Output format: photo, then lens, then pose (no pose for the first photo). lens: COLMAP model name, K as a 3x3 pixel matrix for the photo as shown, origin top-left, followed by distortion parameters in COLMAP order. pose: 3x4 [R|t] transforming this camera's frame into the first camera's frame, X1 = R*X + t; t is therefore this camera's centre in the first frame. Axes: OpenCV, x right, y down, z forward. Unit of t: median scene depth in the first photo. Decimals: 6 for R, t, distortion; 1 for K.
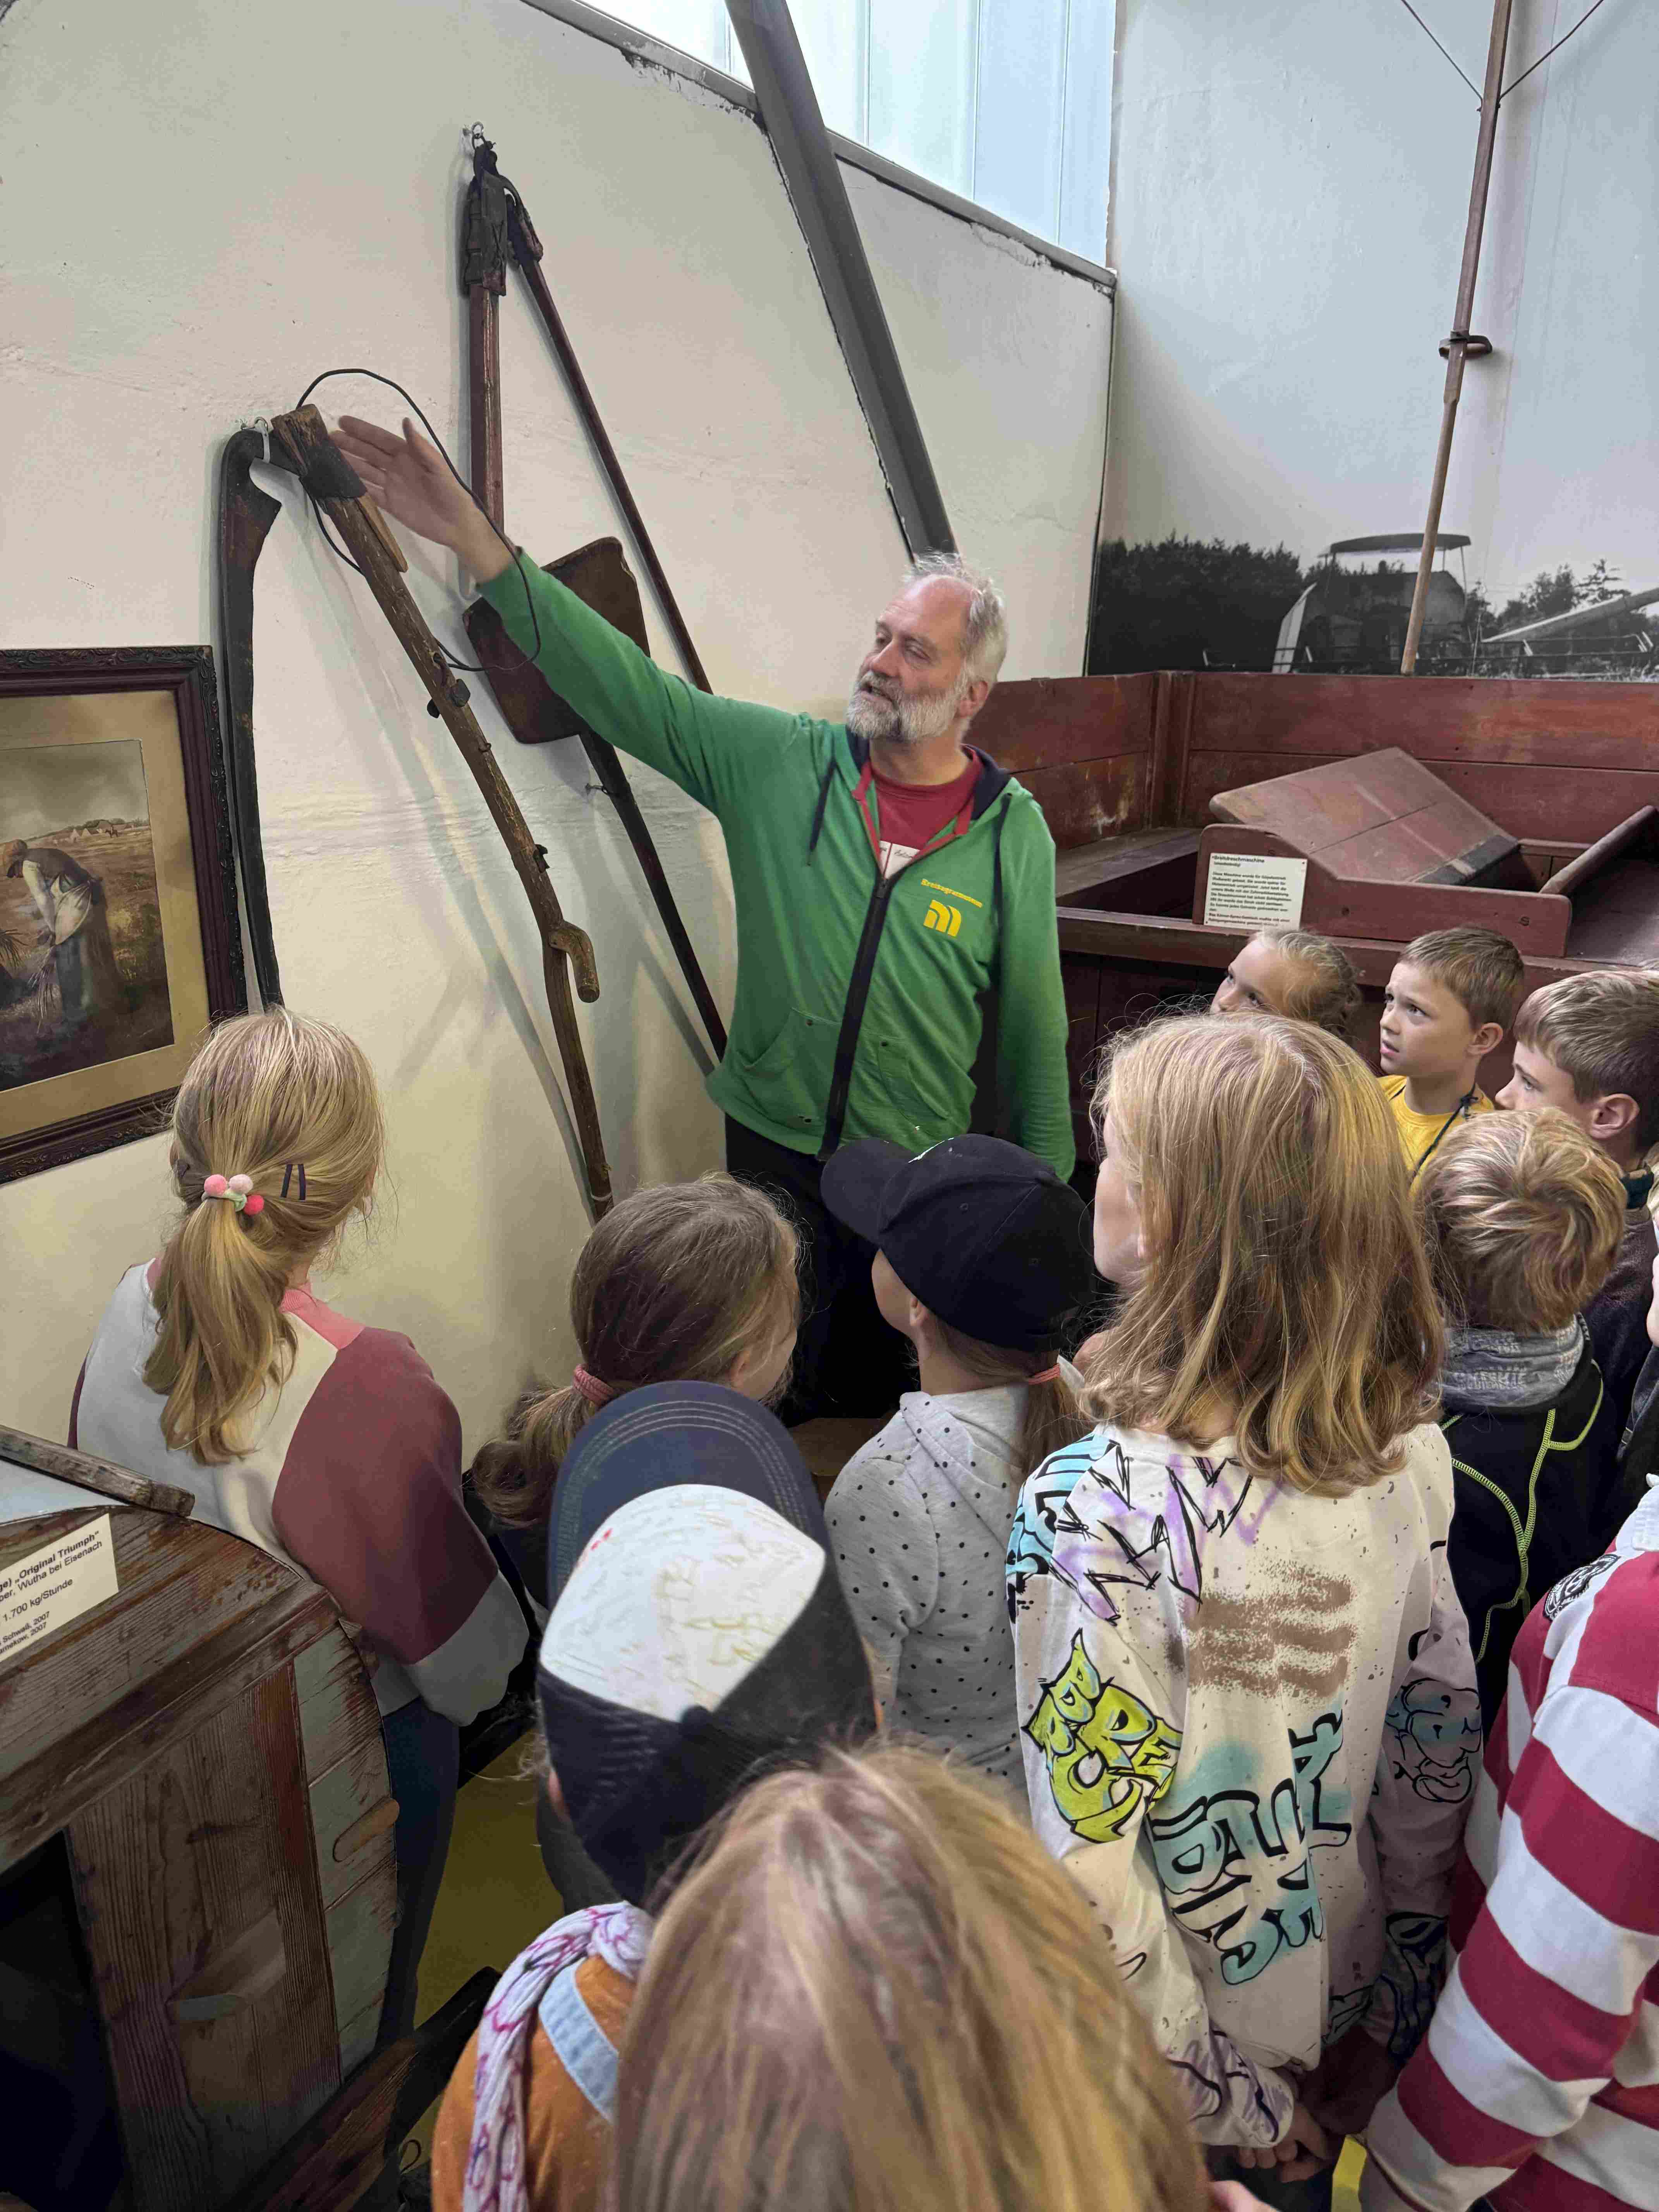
lens RADIAL K [[1584.2, 0, 836.0], [0, 1584.2, 1113.5], [0, 0, 1]] dist [0.020193, -0.015504]
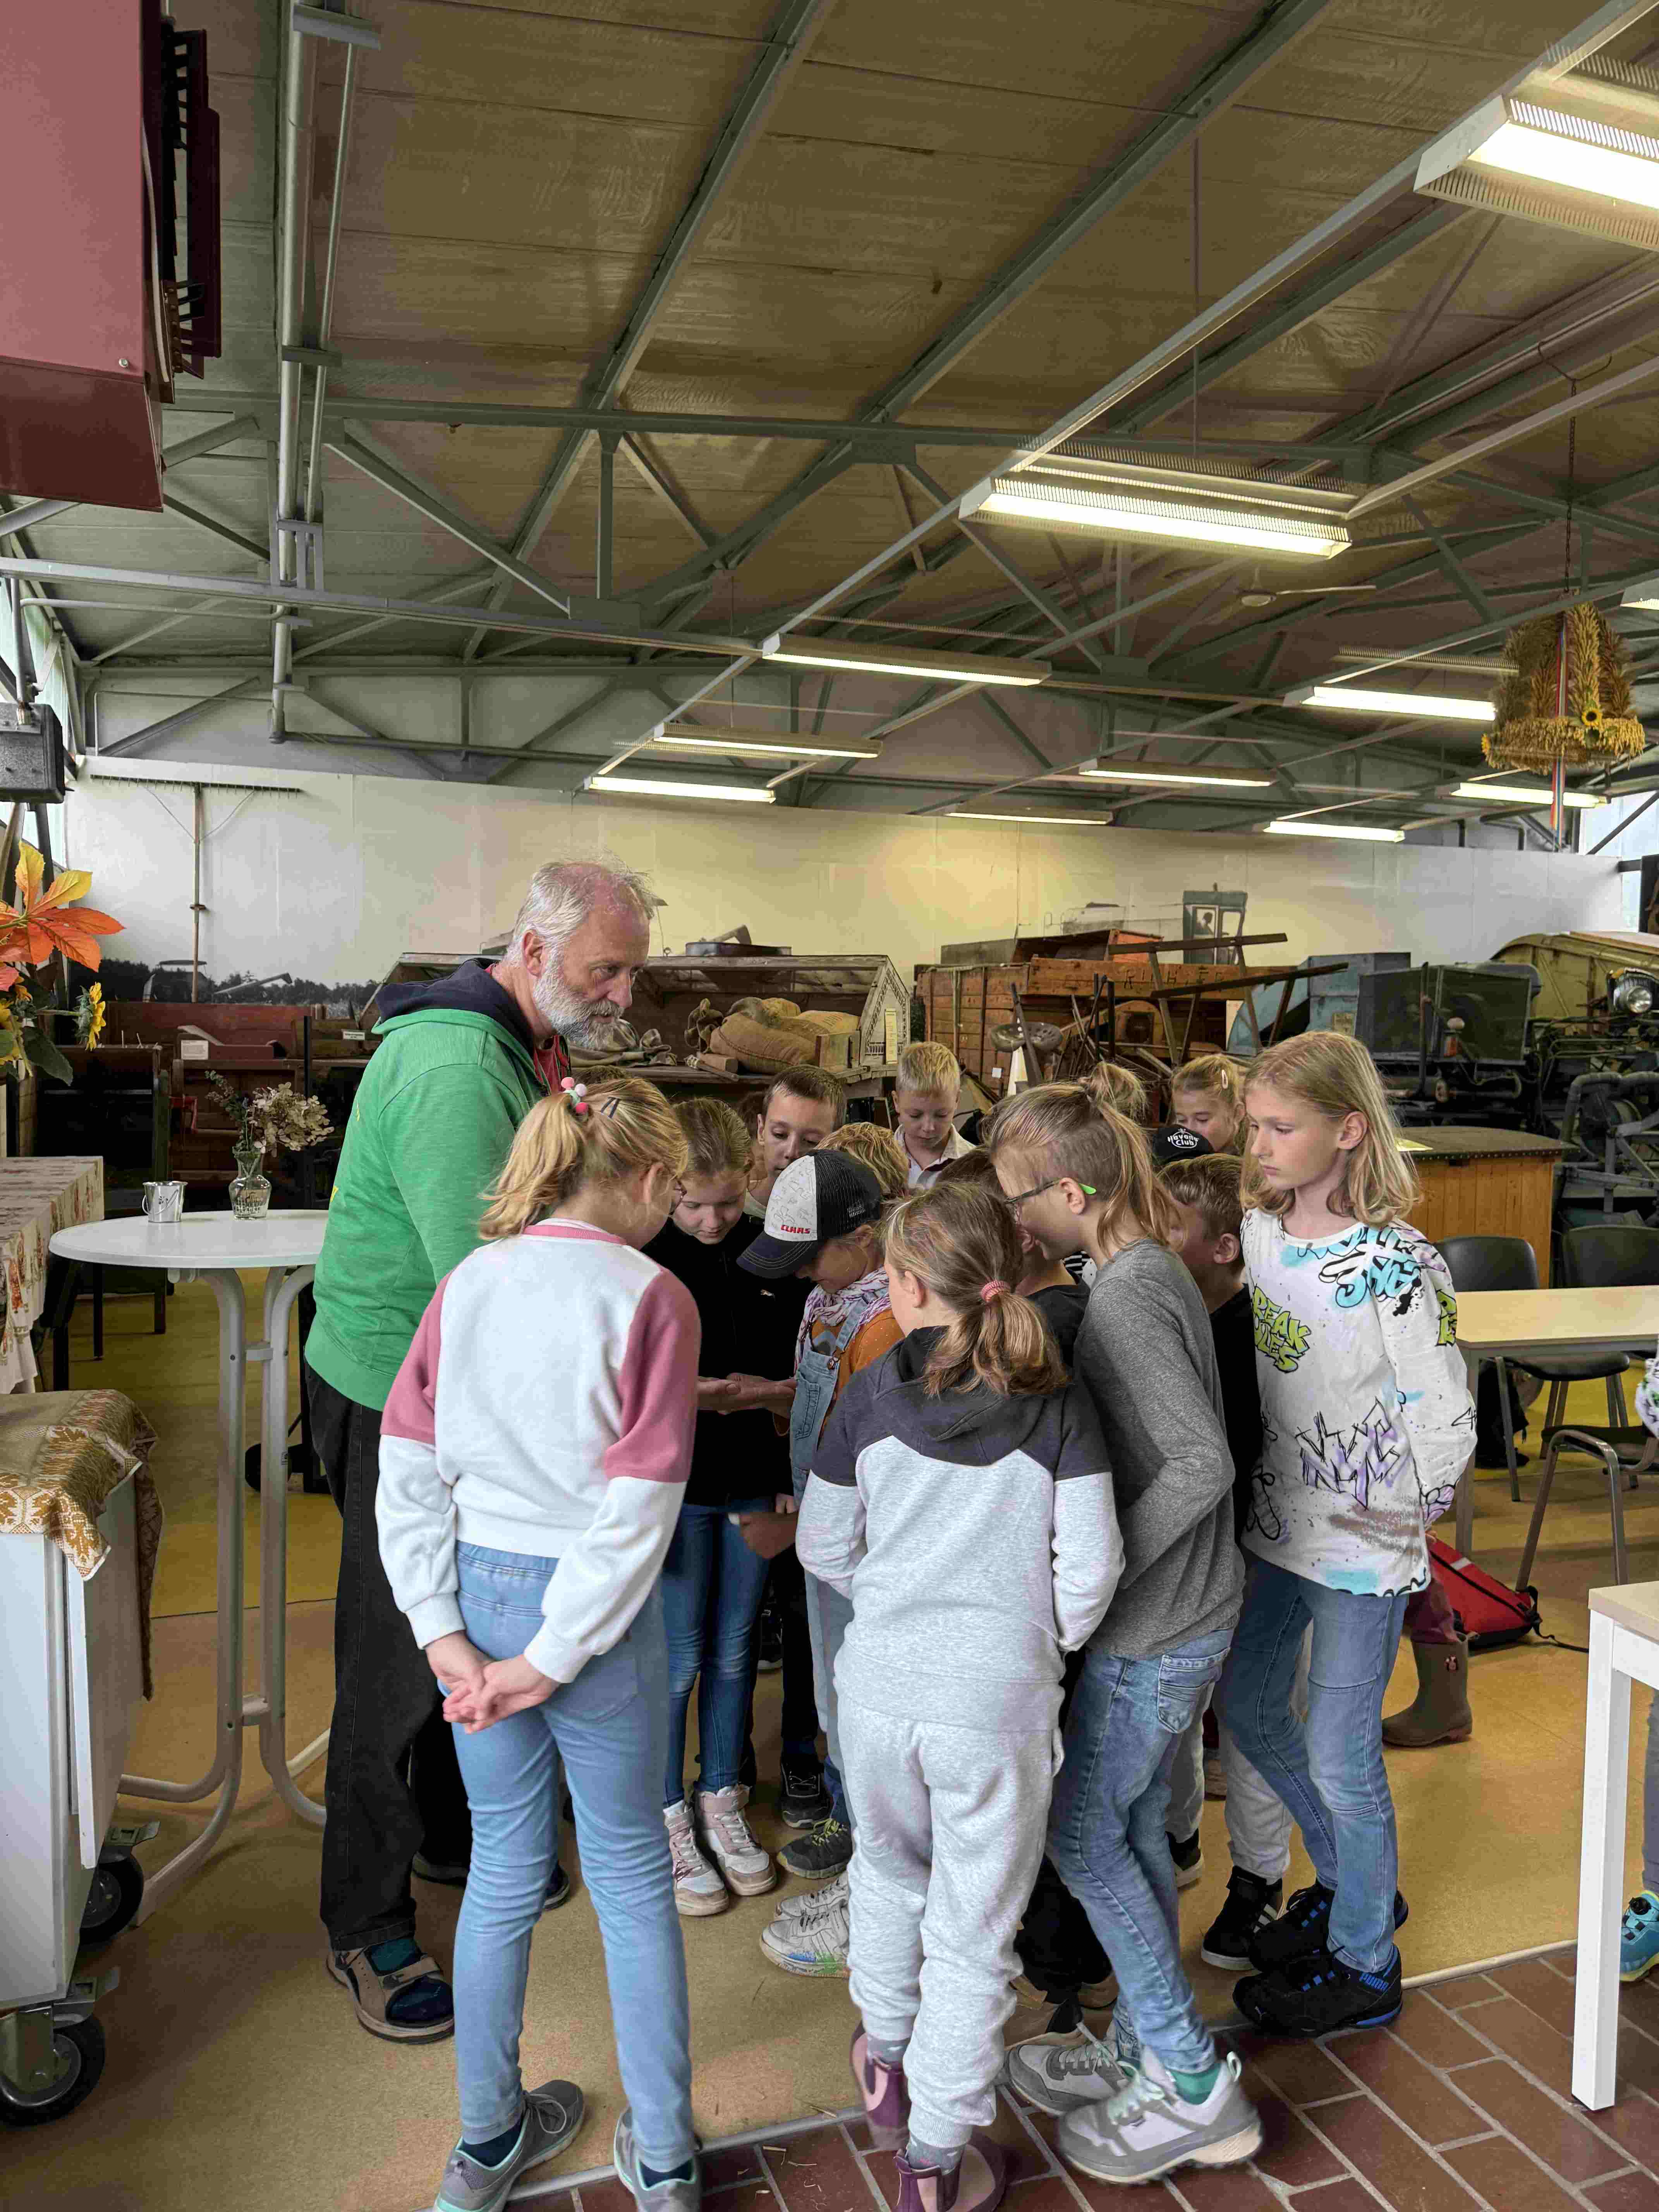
lens RADIAL K [[1584.2, 0, 839.4], [0, 1584.2, 1108.7], [0, 0, 1]] dist [0.020193, -0.015504]
pose [[0.626816, -0.028887, 0.778632, -1.301504], [0.221335, 0.964747, -0.142388, 0.659670], [-0.747070, 0.261590, 0.611112, -1.827339]]
